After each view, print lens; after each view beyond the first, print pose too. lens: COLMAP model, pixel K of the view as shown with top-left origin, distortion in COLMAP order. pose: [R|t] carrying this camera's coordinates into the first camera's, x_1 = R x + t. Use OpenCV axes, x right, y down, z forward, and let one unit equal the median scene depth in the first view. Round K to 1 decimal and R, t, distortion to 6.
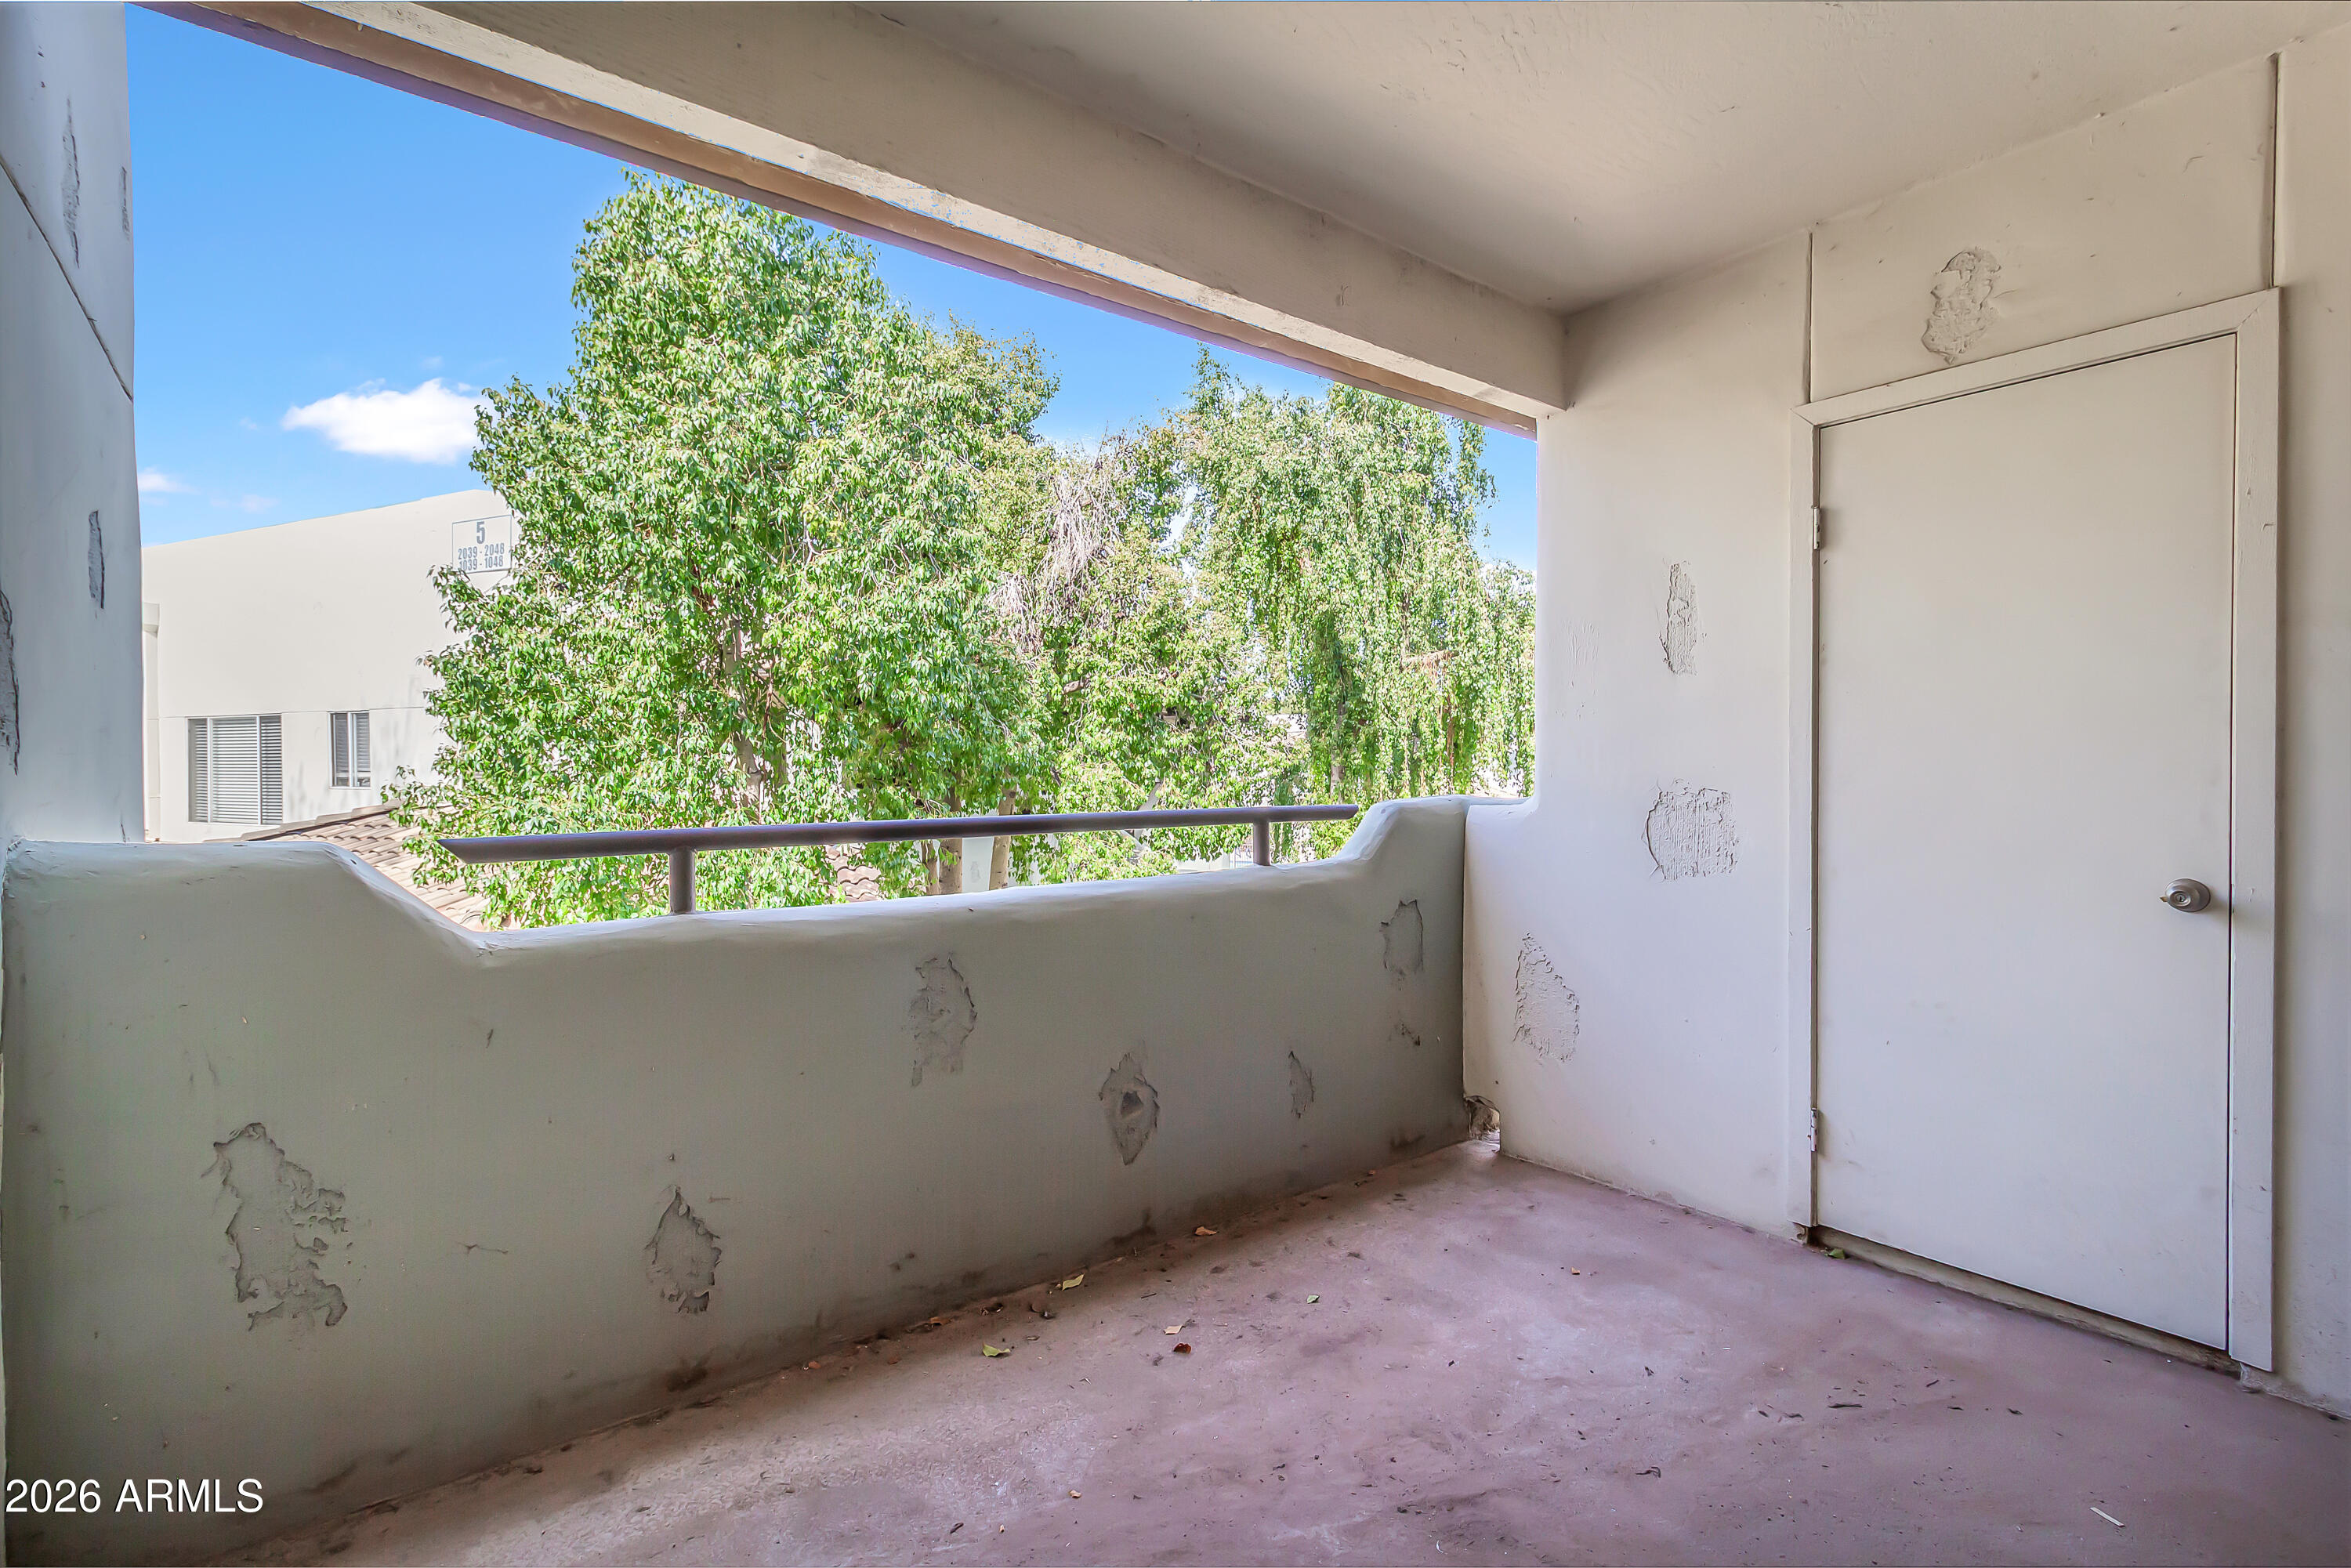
lens RADIAL K [[1082.6, 0, 1189.1], [0, 1082.6, 777.4], [0, 0, 1]] dist [0.004746, 0.000659]
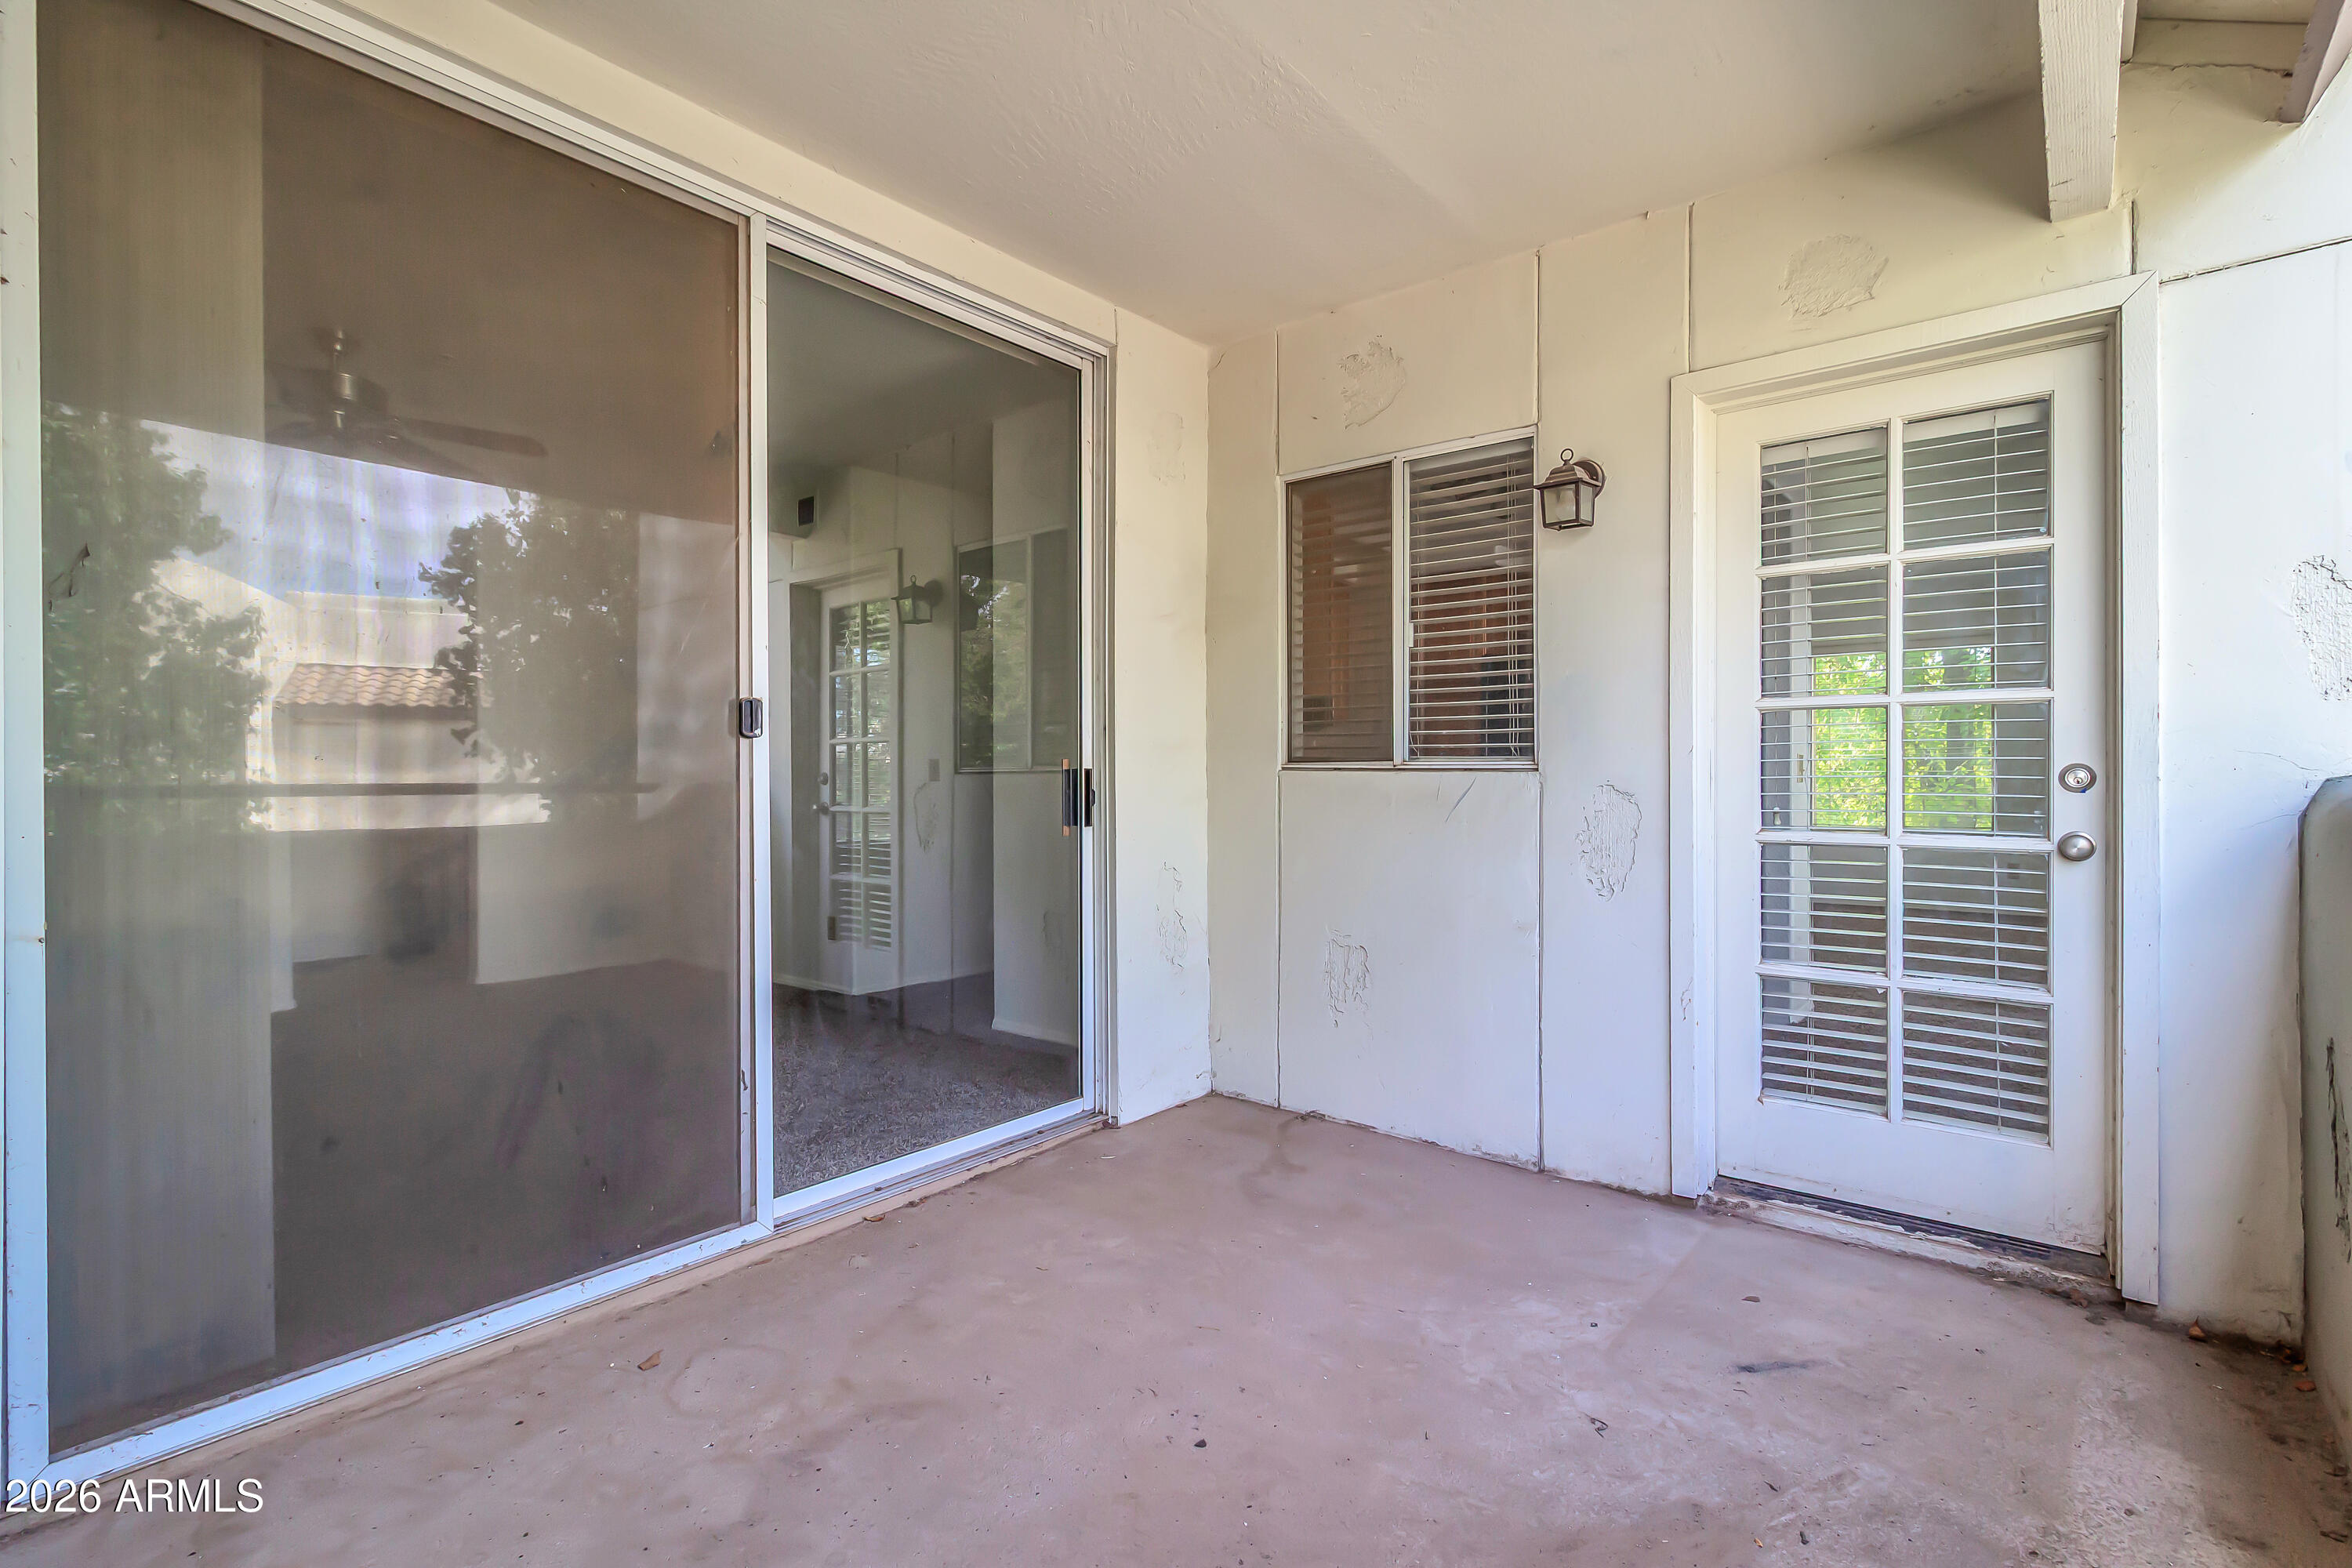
lens RADIAL K [[1083.1, 0, 1189.6], [0, 1083.1, 777.4], [0, 0, 1]] dist [0.004746, 0.000659]
pose [[-0.976683, 0.005932, -0.214605, 0.279173], [0.002977, 0.999896, 0.014087, 0.019739], [0.214666, 0.013119, -0.976599, 1.018409]]
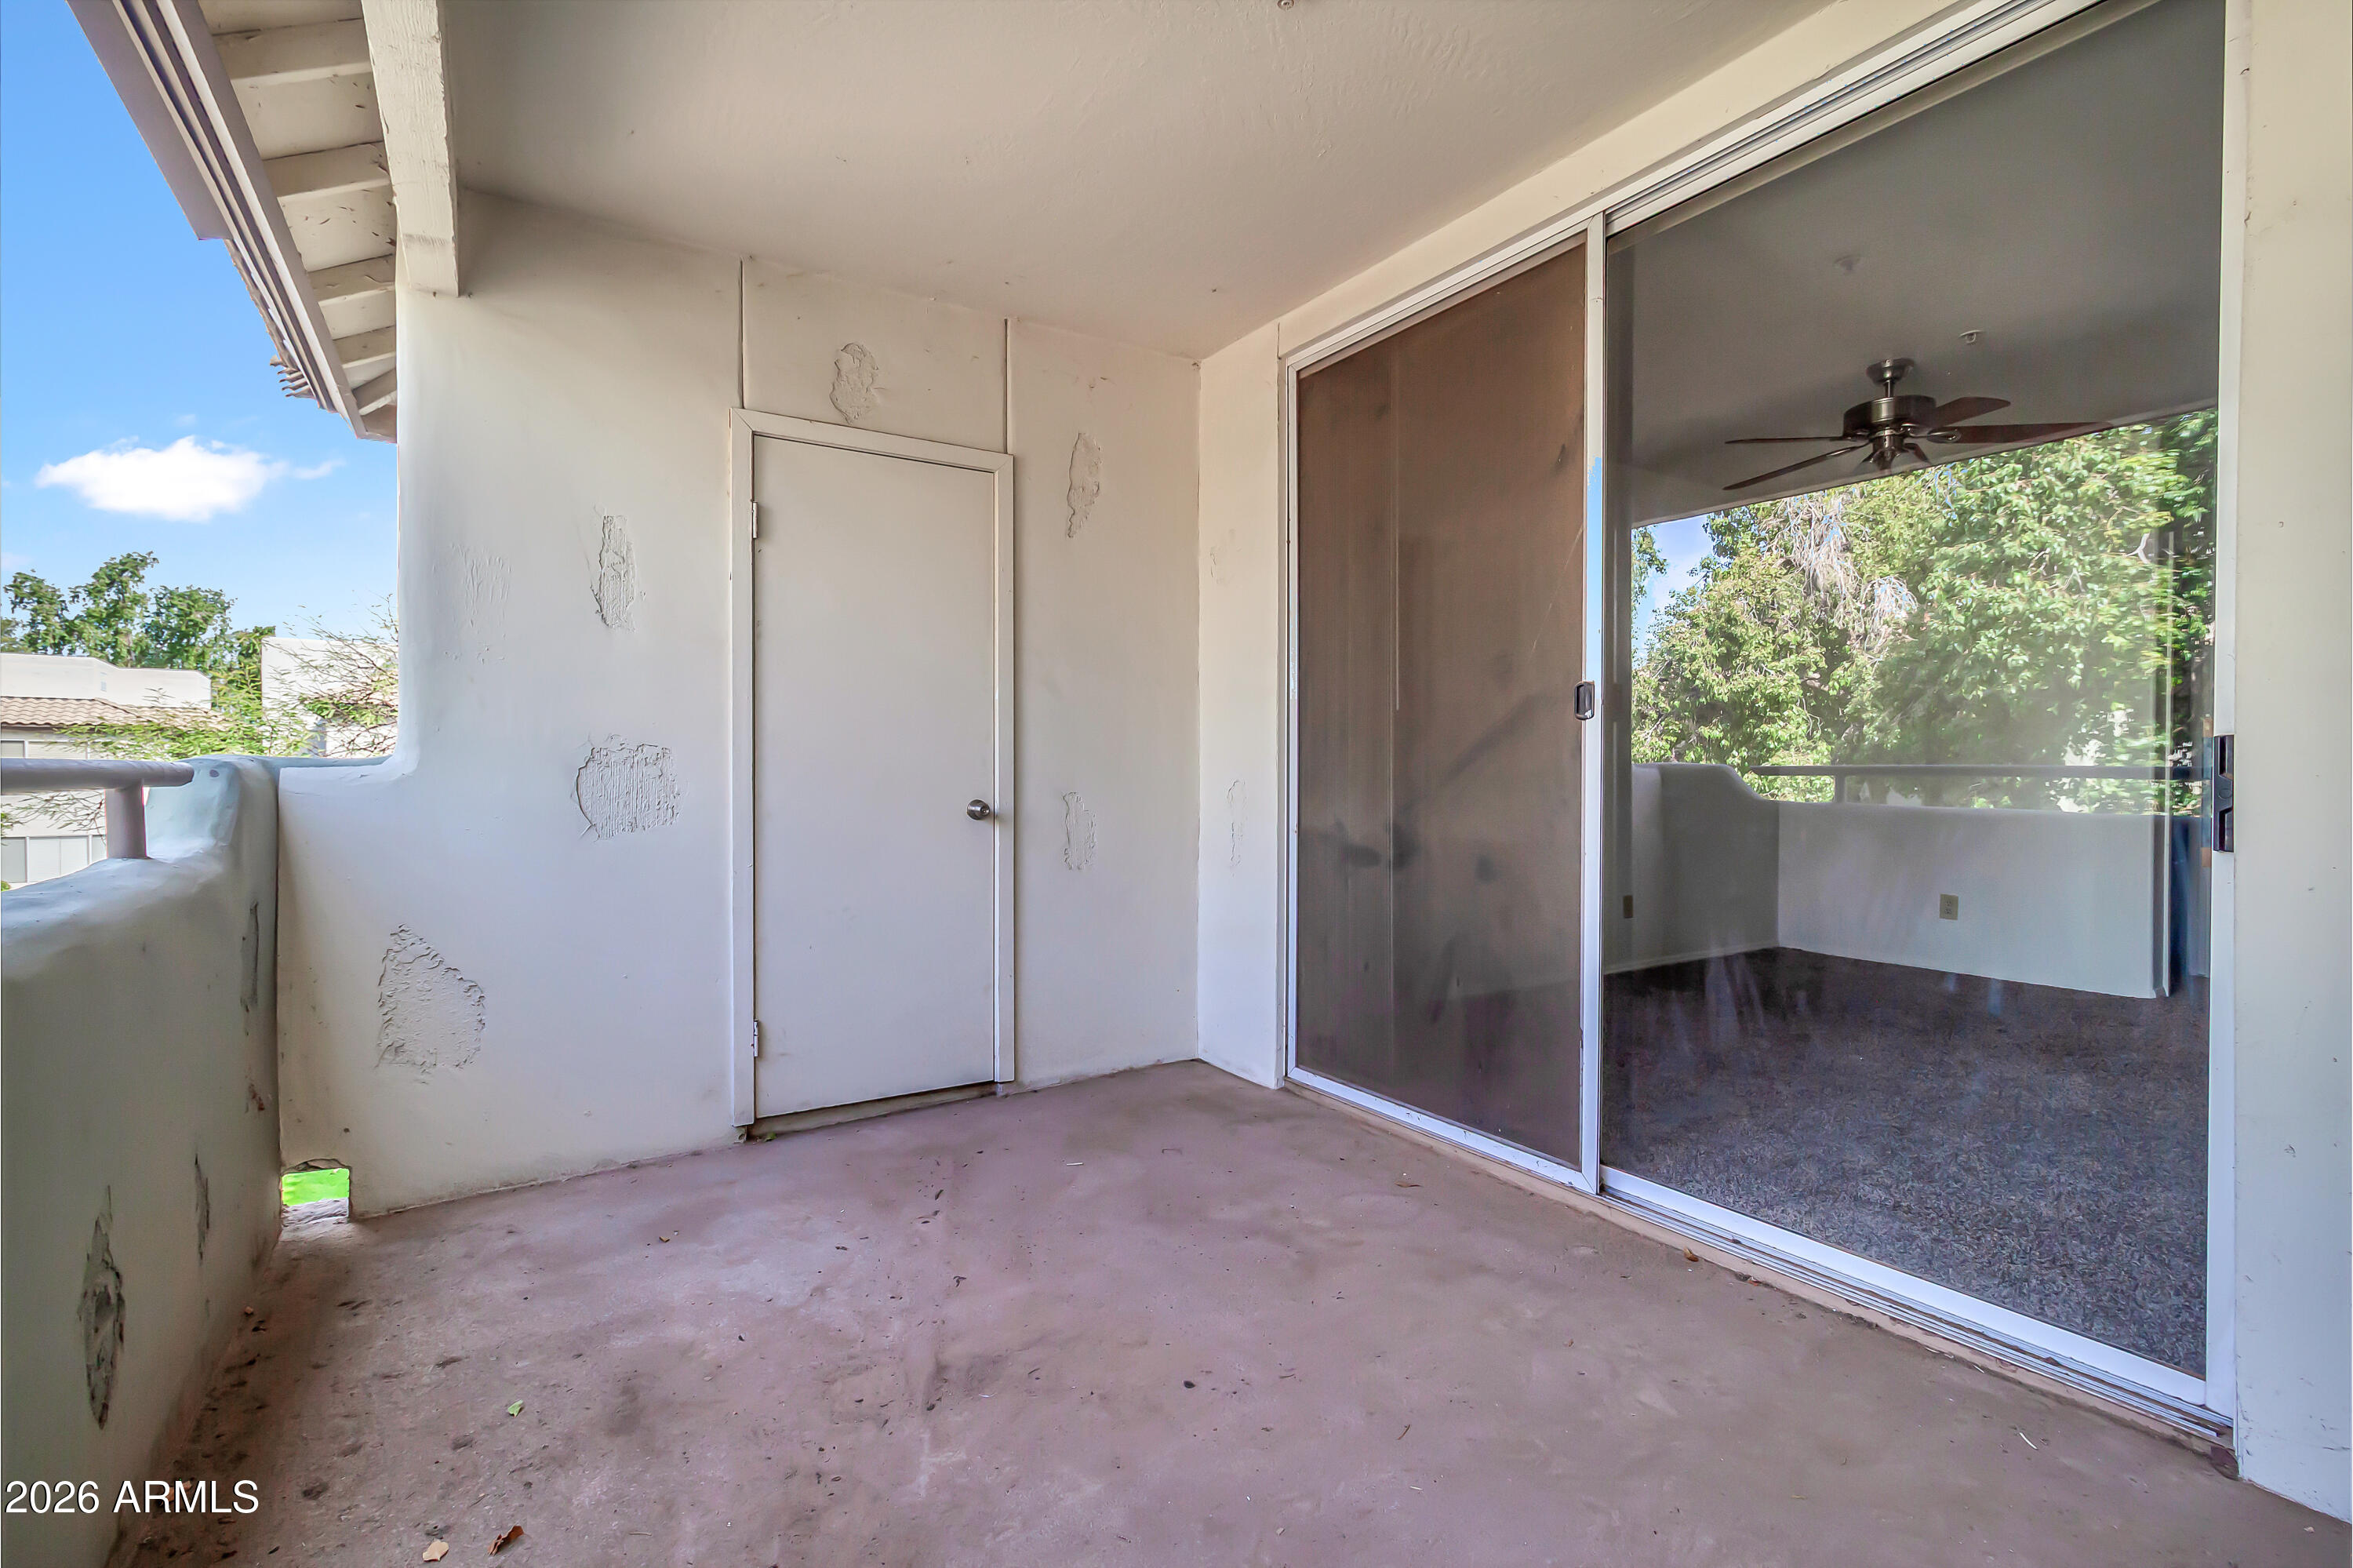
lens RADIAL K [[1083.6, 0, 1190.1], [0, 1083.6, 777.4], [0, 0, 1]] dist [0.004746, 0.000659]
pose [[0.094843, -0.005618, 0.995476, -0.474931], [0.009480, 0.999944, 0.004740, 0.040033], [-0.995447, 0.008988, 0.094891, 0.378631]]
